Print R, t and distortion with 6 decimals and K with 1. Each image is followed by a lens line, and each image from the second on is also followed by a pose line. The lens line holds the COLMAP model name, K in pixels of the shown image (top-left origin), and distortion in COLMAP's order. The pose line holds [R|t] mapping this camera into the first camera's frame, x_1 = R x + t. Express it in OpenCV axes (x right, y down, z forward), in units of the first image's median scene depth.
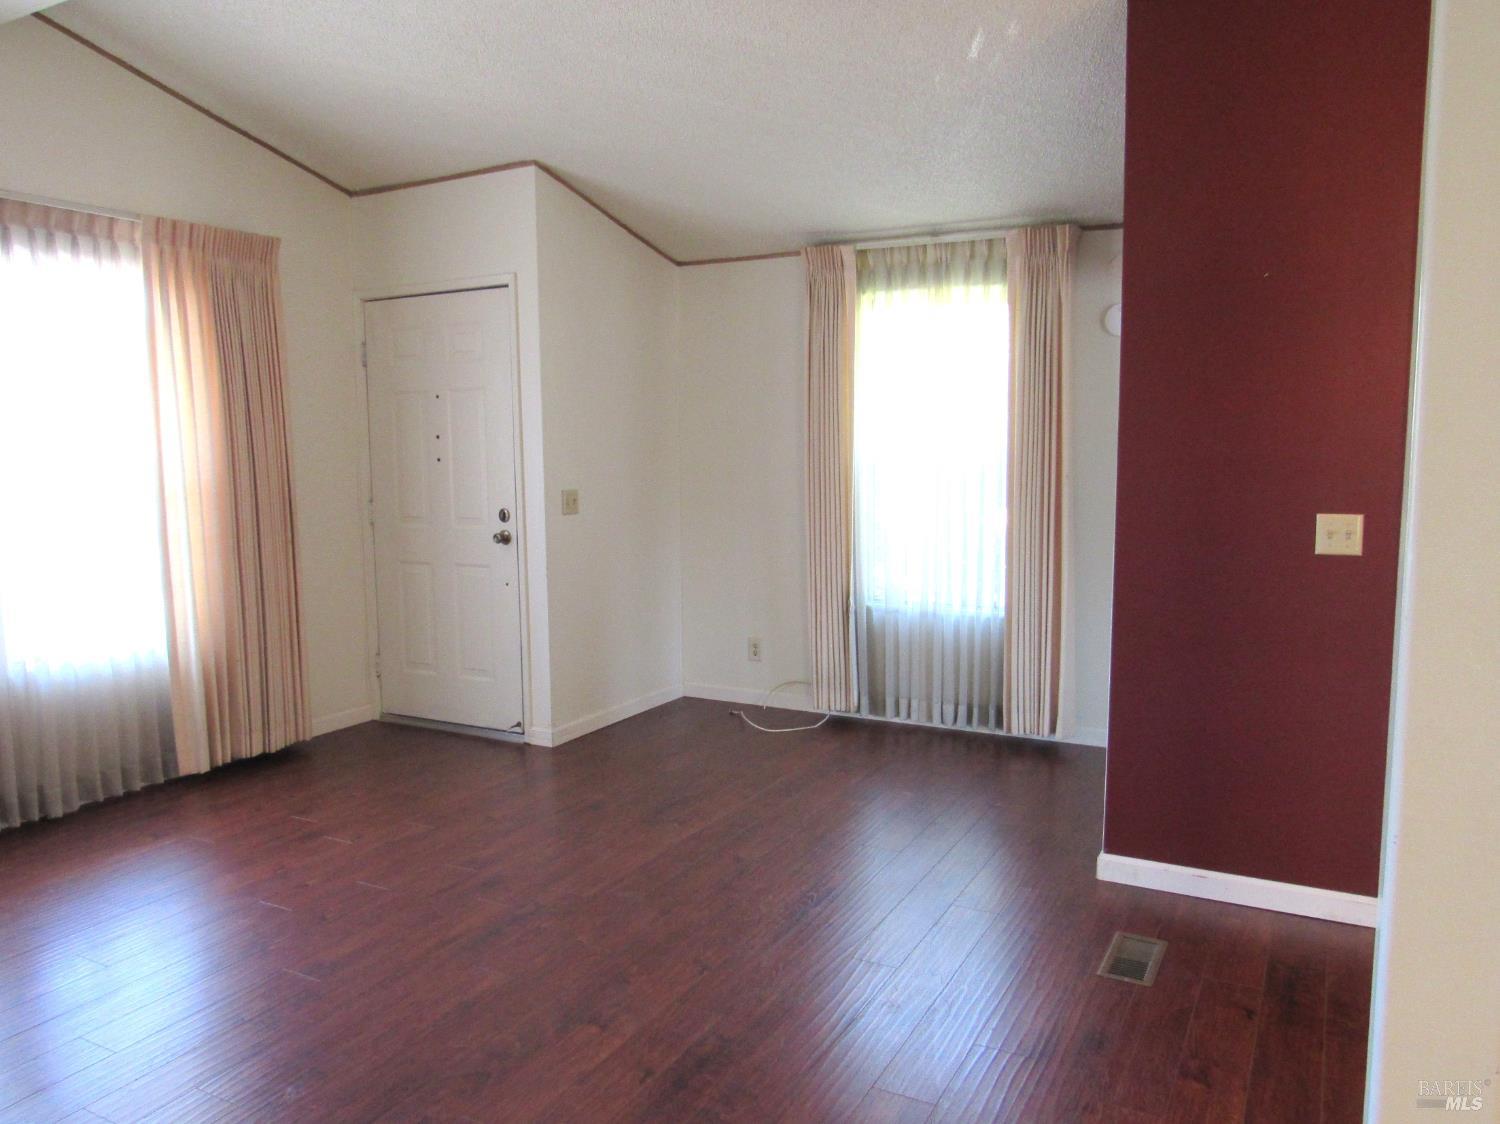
lens RADIAL K [[1124.3, 0, 750.0], [0, 1124.3, 562.0], [0, 0, 1]] dist [-0.029710, 0.004840]
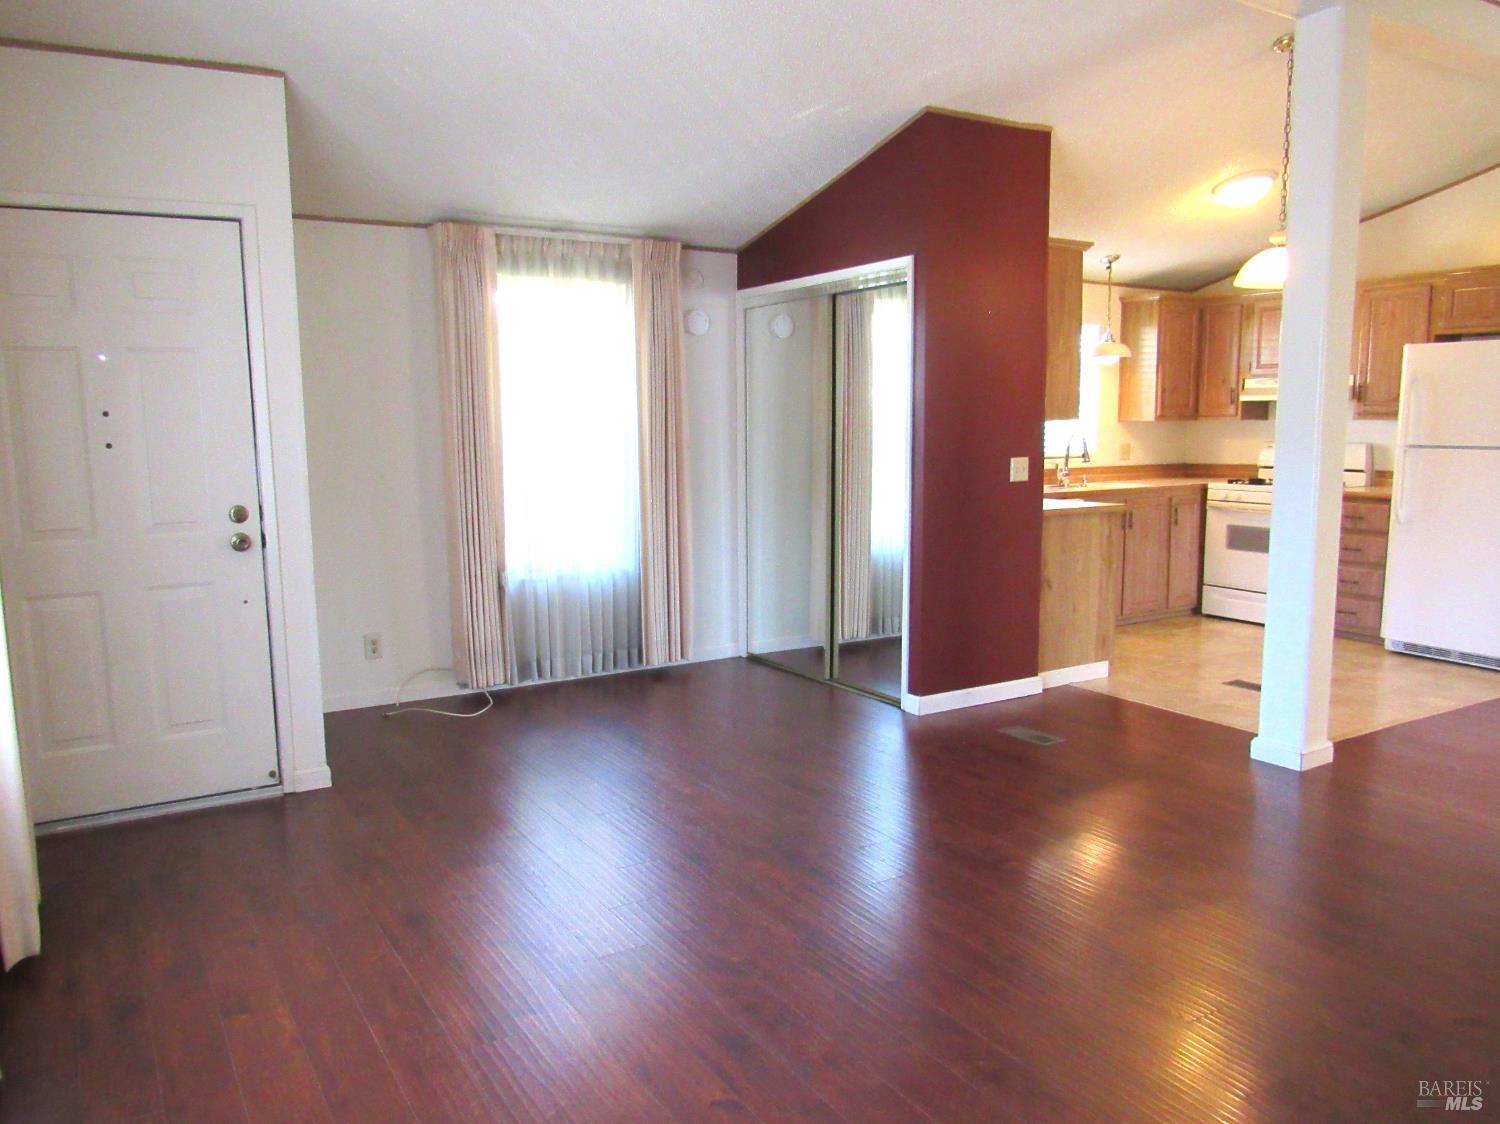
lens RADIAL K [[1115.2, 0, 750.0], [0, 1115.2, 562.0], [0, 0, 1]] dist [-0.023229, 0.009782]
pose [[0.503278, -0.108837, 0.857243, -0.699163], [0.100775, 0.992660, 0.066866, -0.023986], [-0.858228, 0.052737, 0.510552, 0.297655]]
